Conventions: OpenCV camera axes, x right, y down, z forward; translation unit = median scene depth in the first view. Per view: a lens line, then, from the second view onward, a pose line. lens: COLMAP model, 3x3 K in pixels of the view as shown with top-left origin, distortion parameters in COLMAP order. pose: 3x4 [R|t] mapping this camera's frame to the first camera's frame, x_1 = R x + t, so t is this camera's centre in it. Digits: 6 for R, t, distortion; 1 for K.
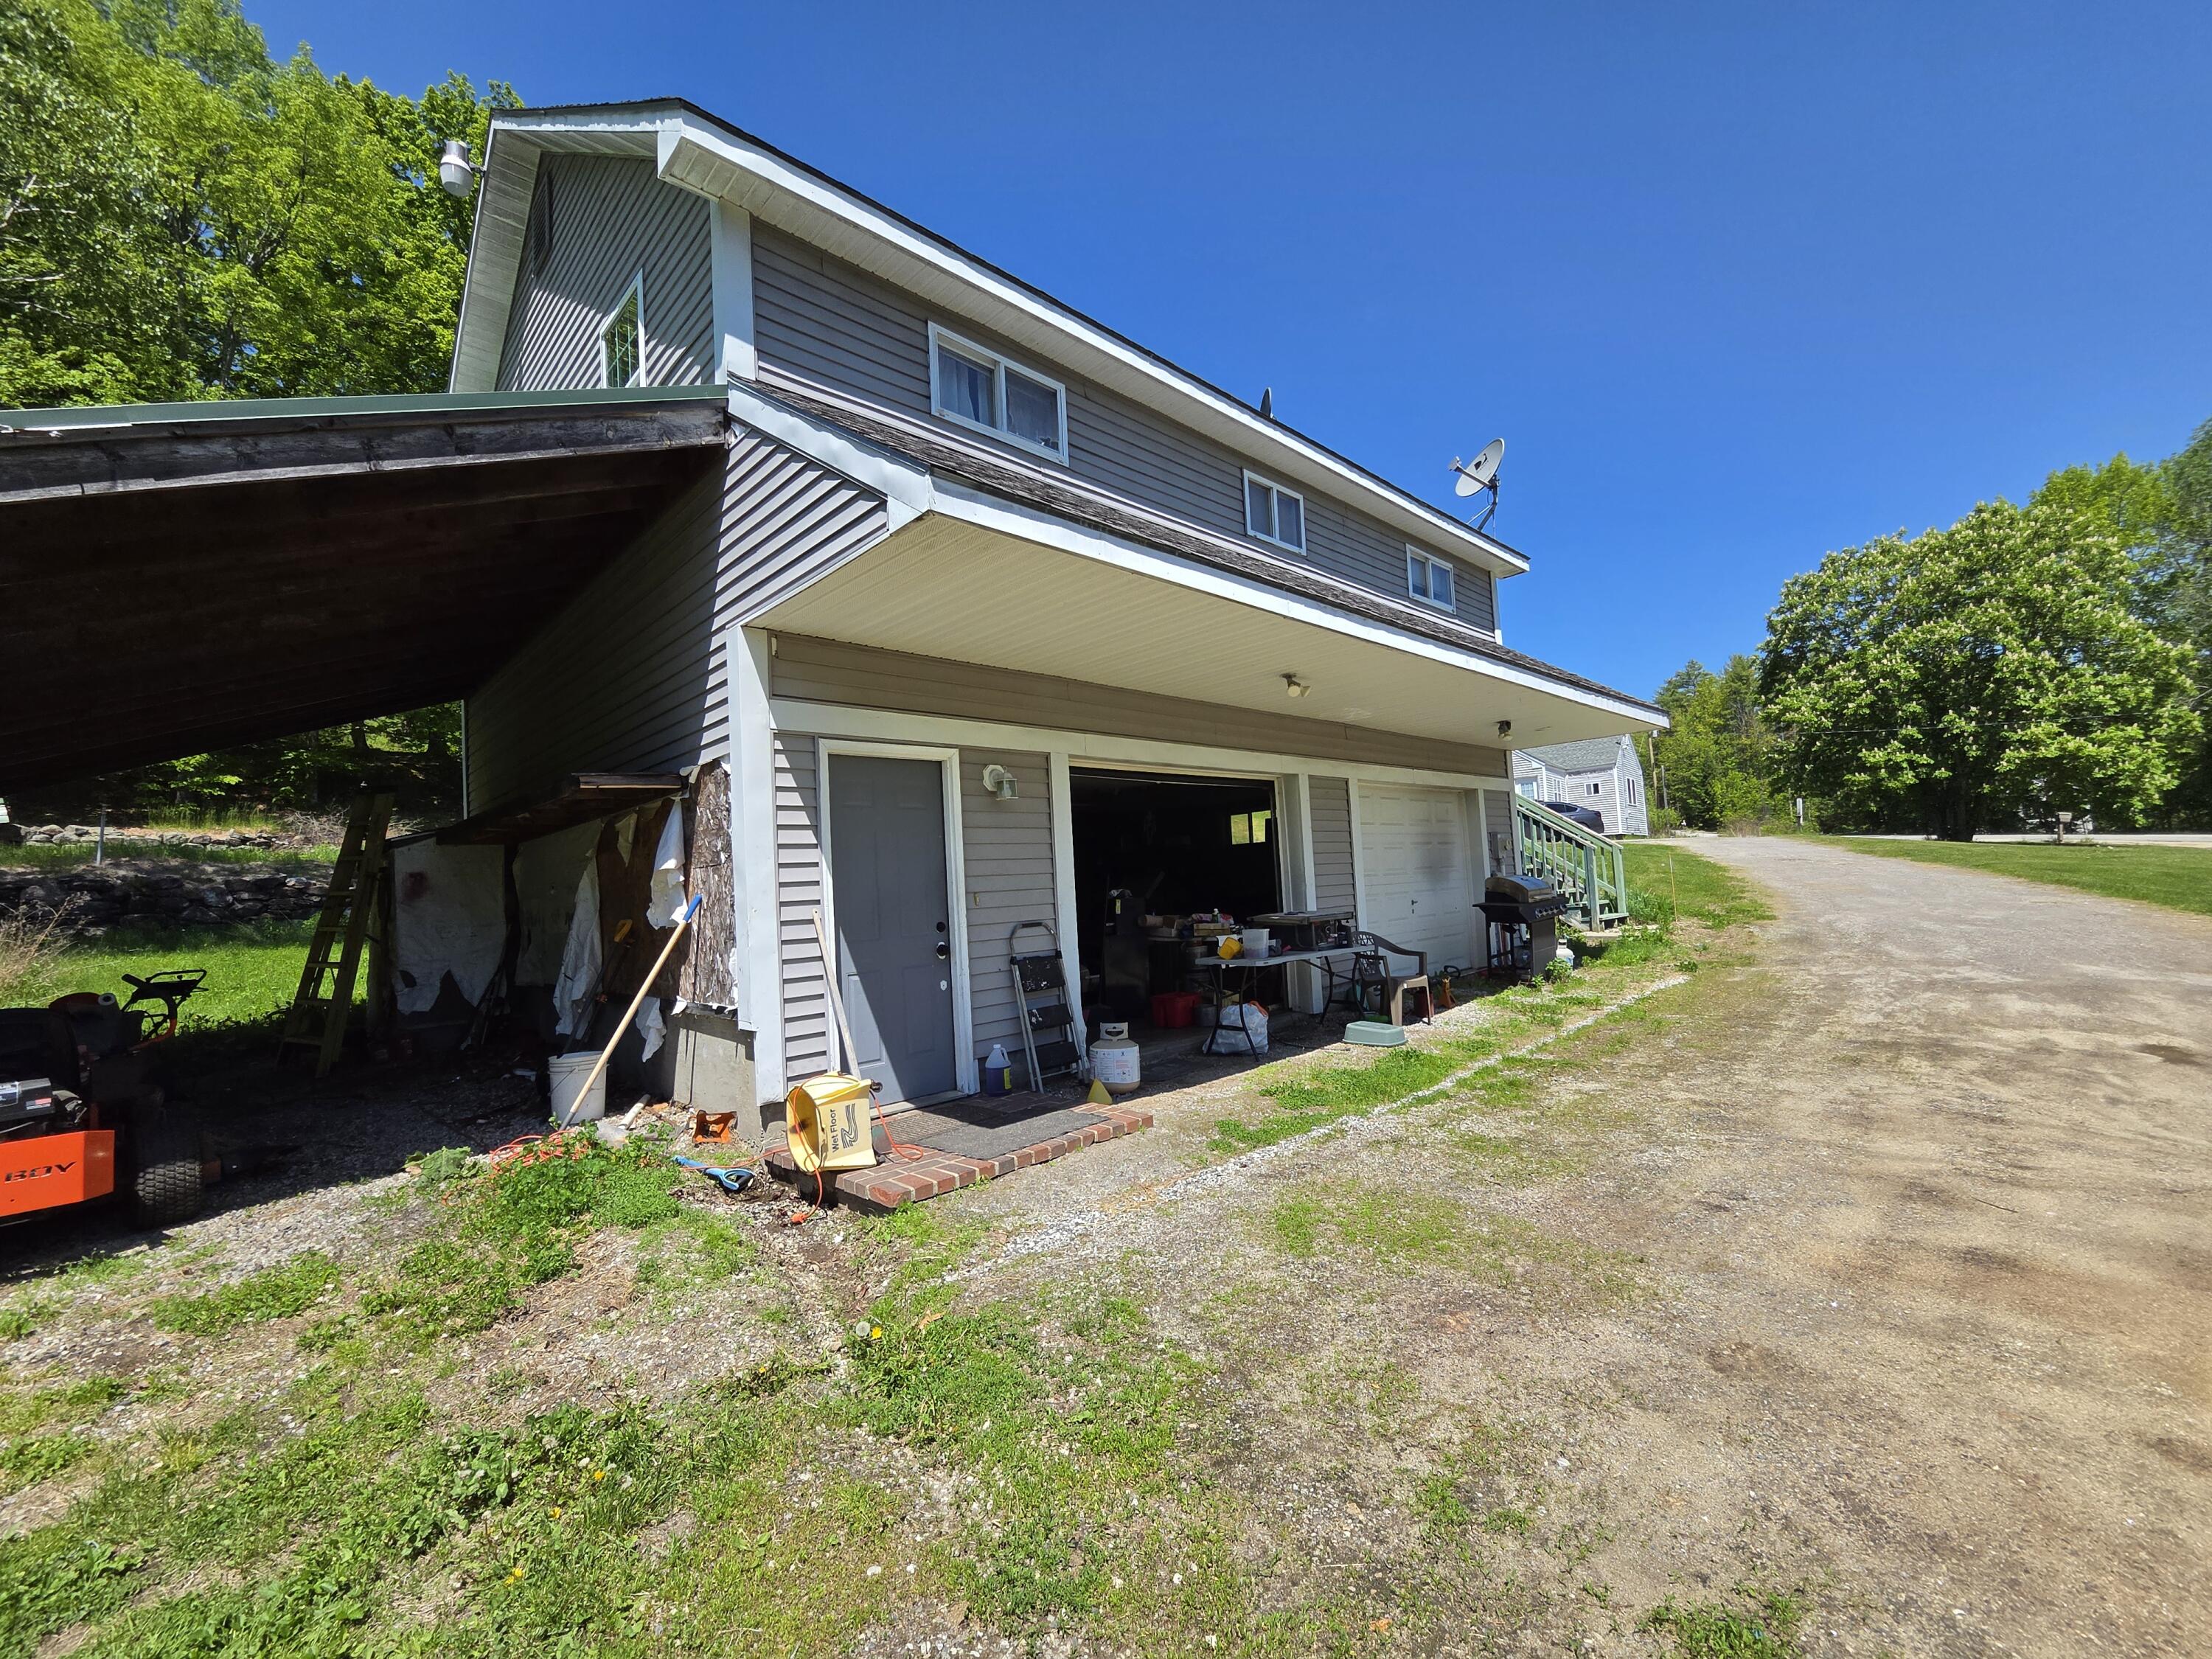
lens RADIAL K [[904.1, 0, 1094.5], [0, 904.1, 850.3], [0, 0, 1]] dist [0.000161, 0.000322]
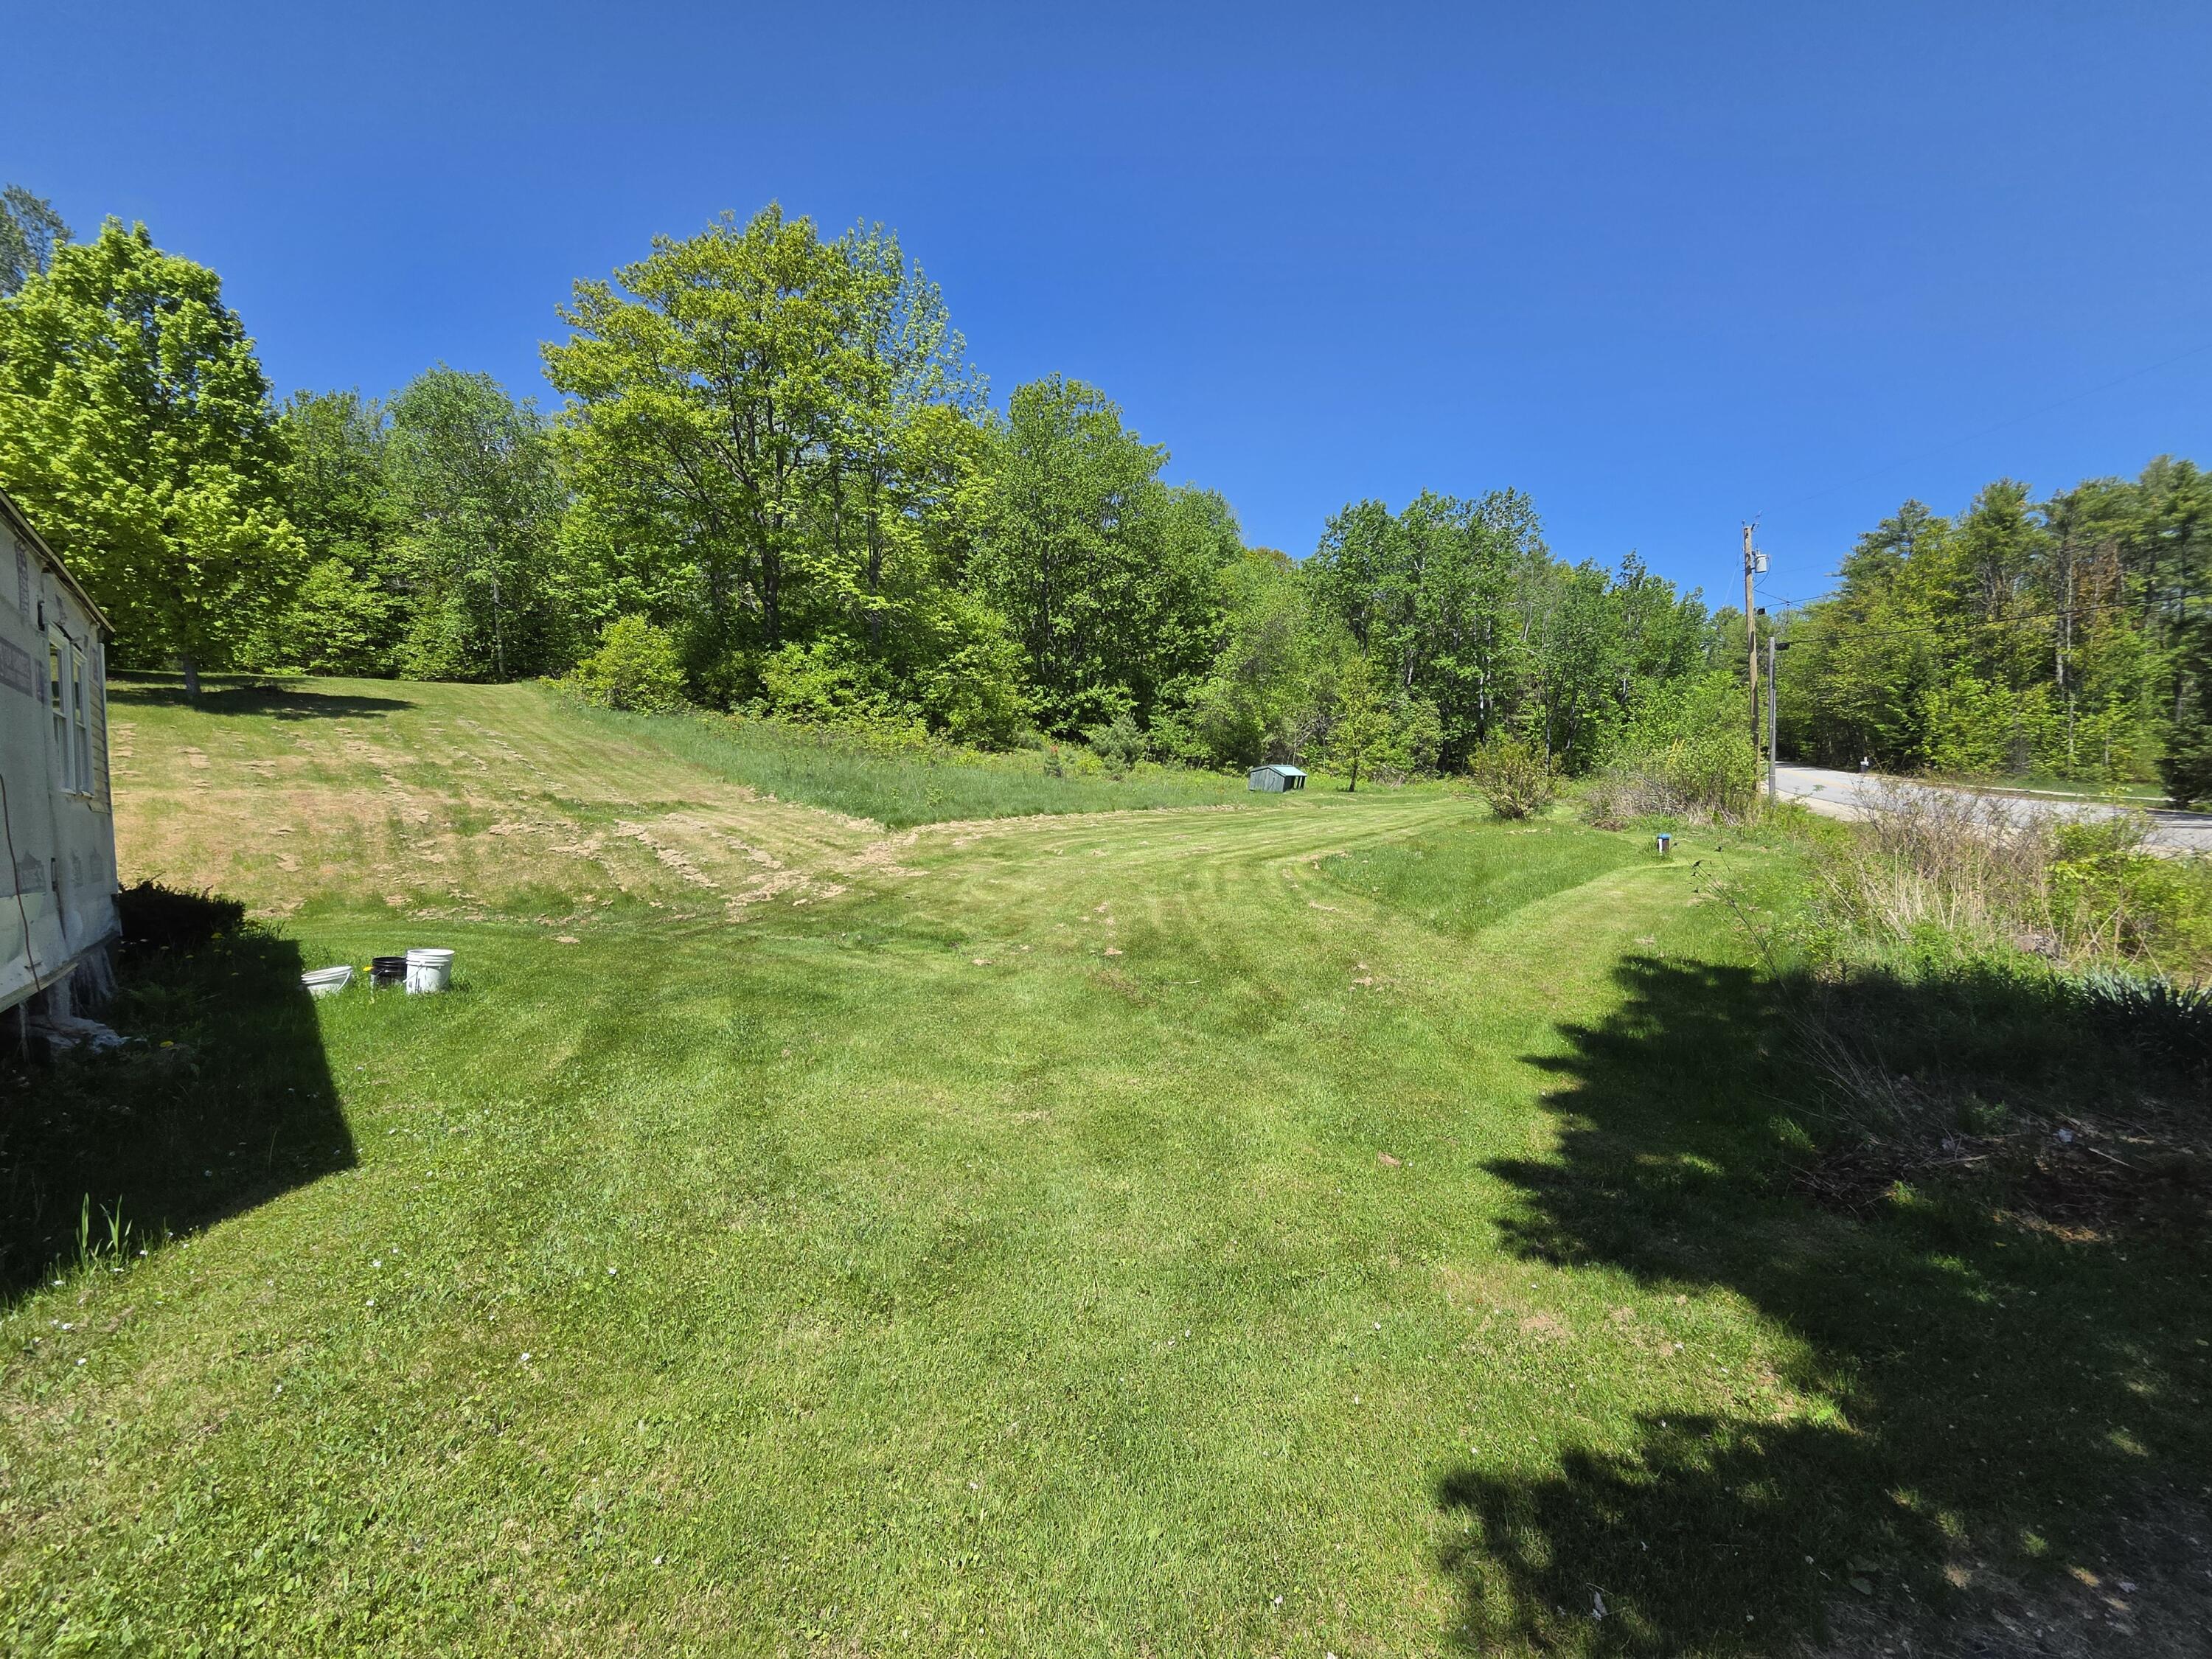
lens RADIAL K [[912.7, 0, 1118.3], [0, 912.7, 842.6], [0, 0, 1]] dist [-0.007846, 0.008346]
pose [[0.990476, 0.031890, -0.133939, 0.835160], [-0.021379, 0.996630, 0.079196, -0.051126], [0.136013, -0.075579, 0.987820, 1.133206]]
